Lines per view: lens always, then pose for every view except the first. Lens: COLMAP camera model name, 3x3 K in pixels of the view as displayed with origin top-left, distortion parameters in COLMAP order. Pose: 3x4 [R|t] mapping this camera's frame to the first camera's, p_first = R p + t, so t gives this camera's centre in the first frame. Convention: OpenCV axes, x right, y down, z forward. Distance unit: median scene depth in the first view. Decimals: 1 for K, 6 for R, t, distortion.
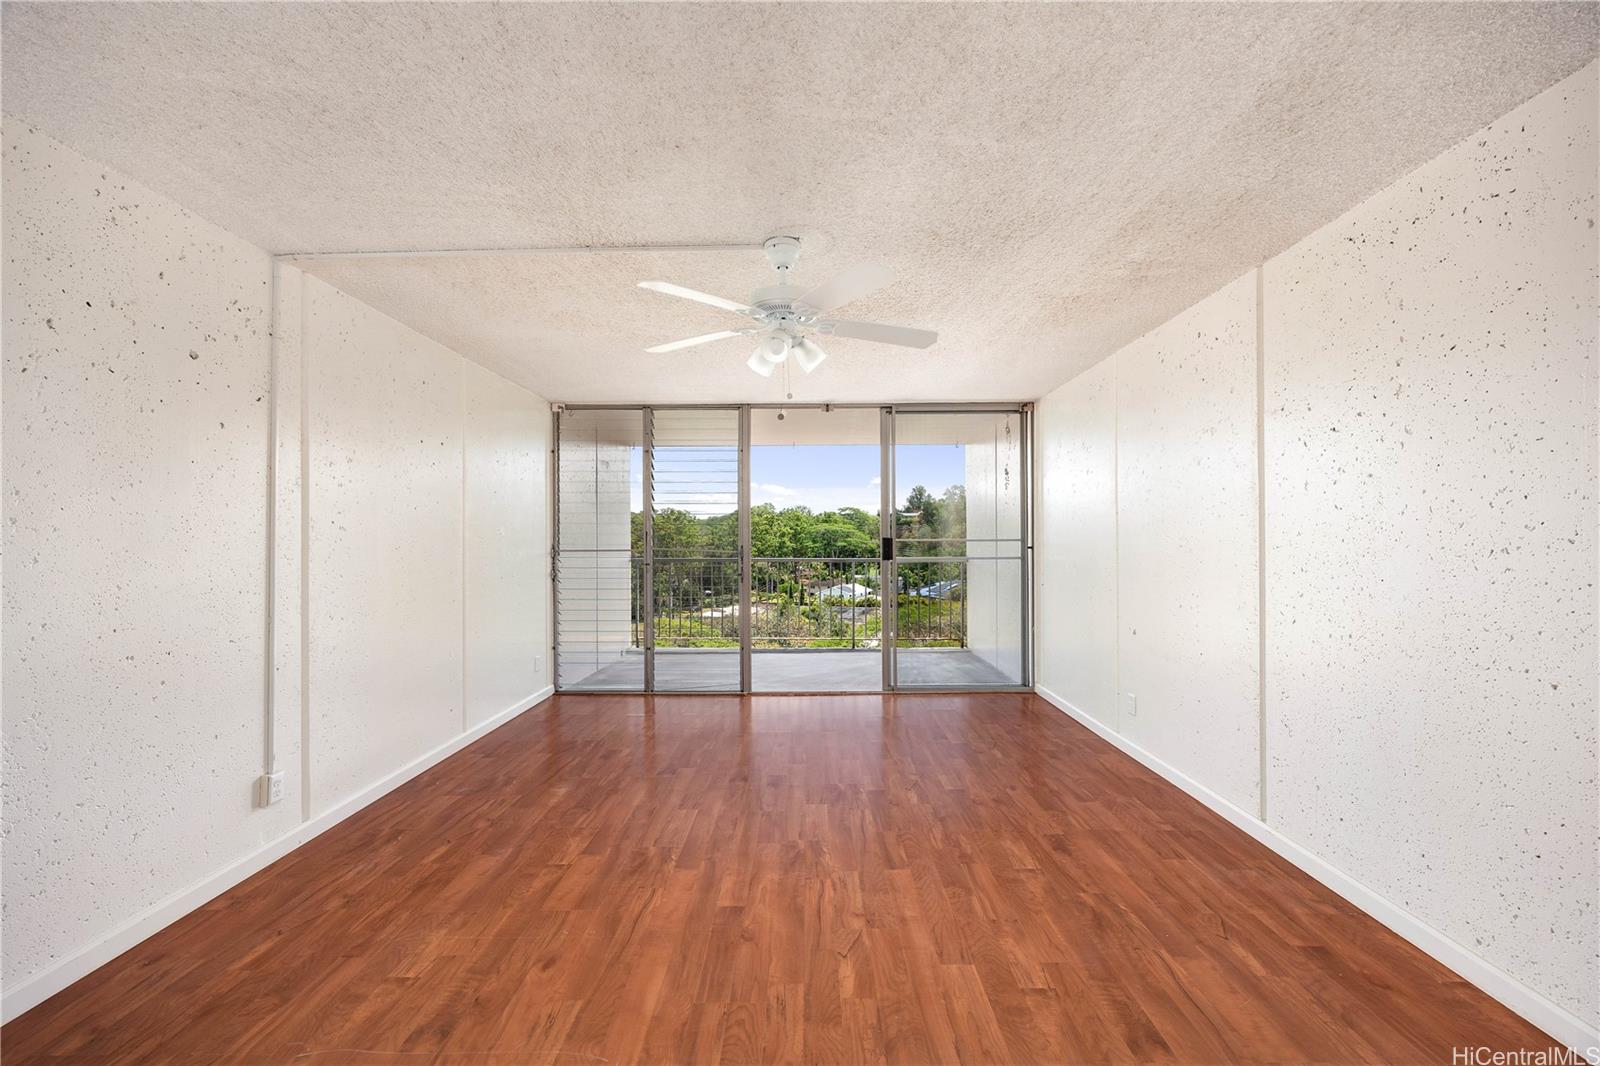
lens RADIAL K [[628.6, 0, 794.3], [0, 628.6, 538.5], [0, 0, 1]] dist [0.000455, 0.000212]
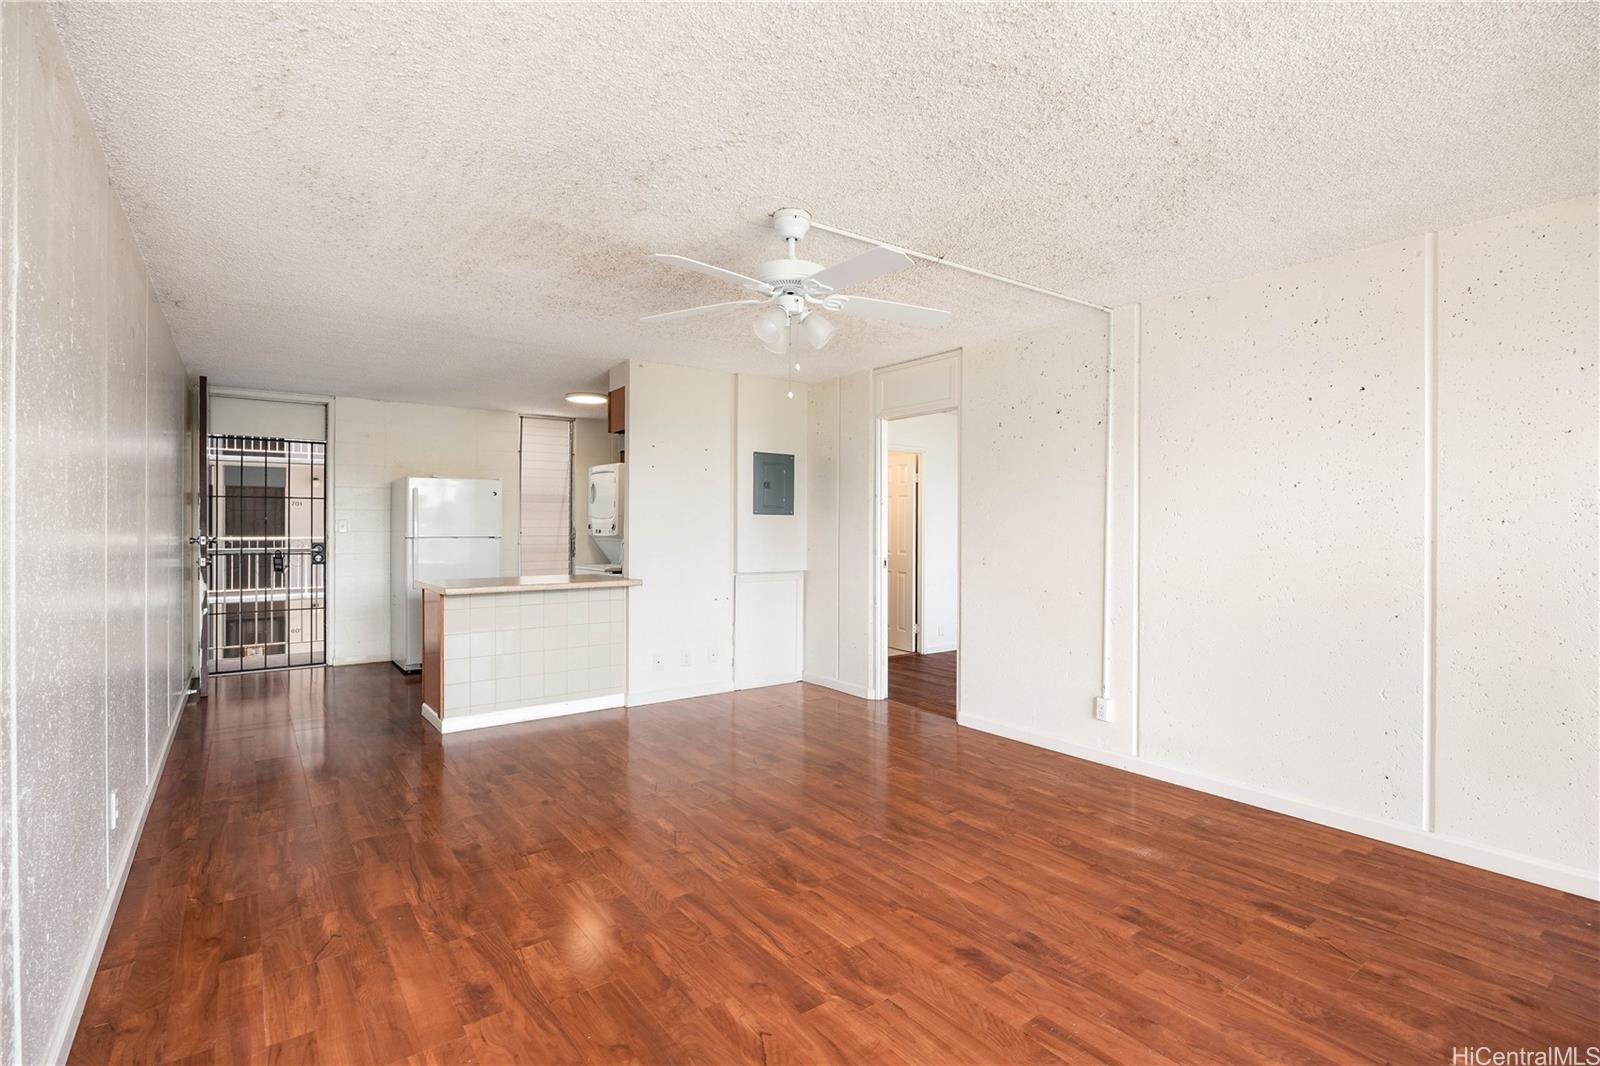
lens RADIAL K [[745.2, 0, 805.8], [0, 745.2, 534.5], [0, 0, 1]] dist [-0.010327, -0.000087]
pose [[-0.790584, 0.010259, -0.612267, 0.588746], [0.004294, 0.999928, 0.011211, 0.004252], [0.612338, 0.006234, -0.790571, 1.719510]]
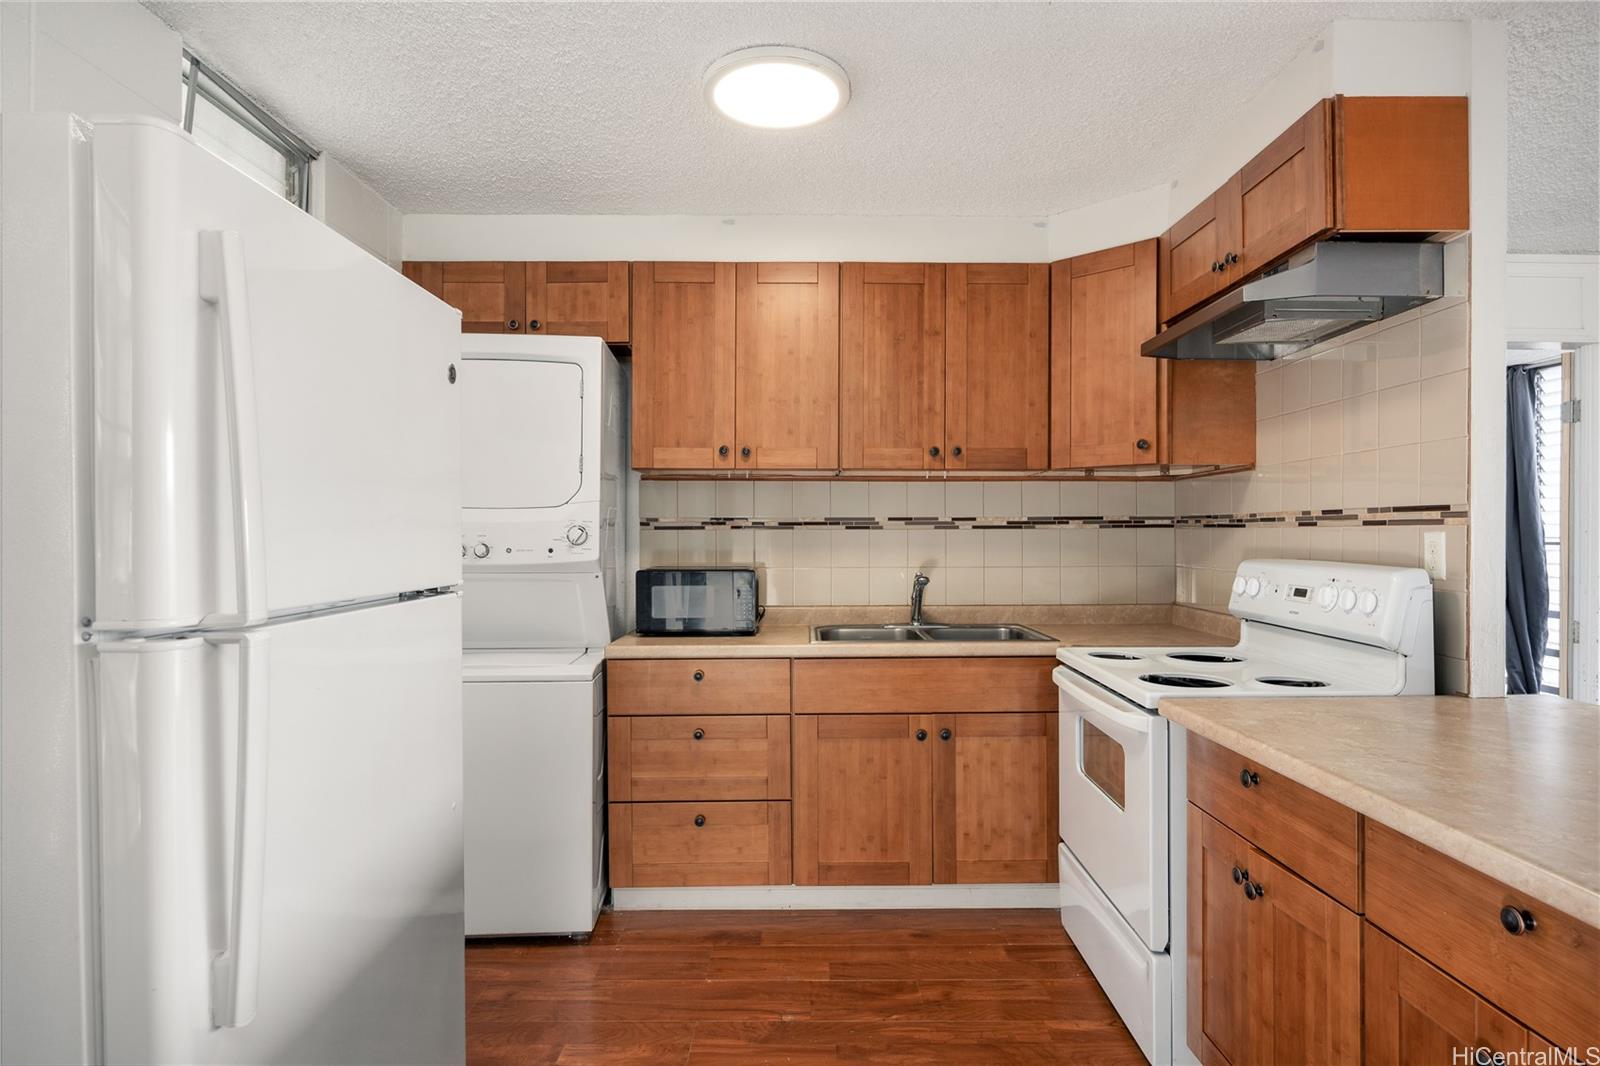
lens RADIAL K [[860.7, 0, 800.0], [0, 860.7, 533.0], [0, 0, 1]] dist [-0.004142, -0.000272]
pose [[0.026390, 0.006929, -0.999628, 0.474466], [0.000973, 0.999975, 0.006957, -0.005117], [0.999651, -0.001156, 0.026383, -0.714082]]
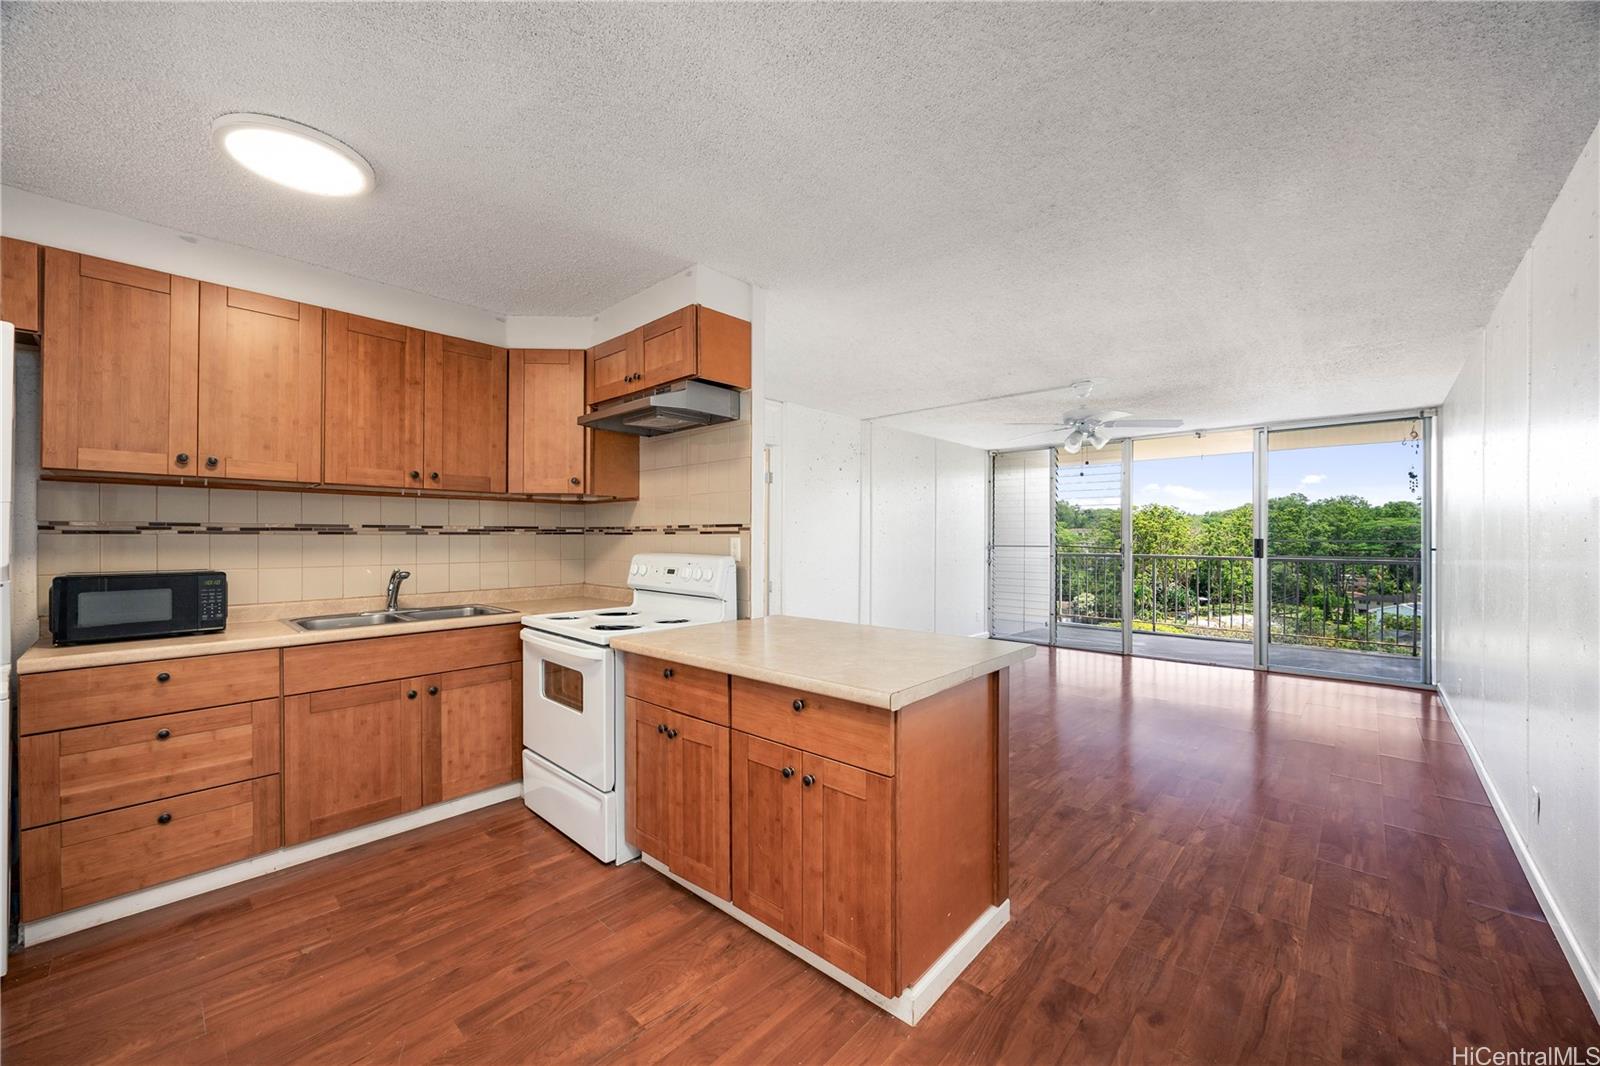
lens RADIAL K [[611.4, 0, 790.2], [0, 611.4, 536.9], [0, 0, 1]] dist [-0.001419, -0.000073]
pose [[0.739926, 0.006432, -0.672657, 0.517472], [-0.005525, 0.999979, 0.003485, -0.005488], [0.672666, 0.001137, 0.739946, -0.851255]]
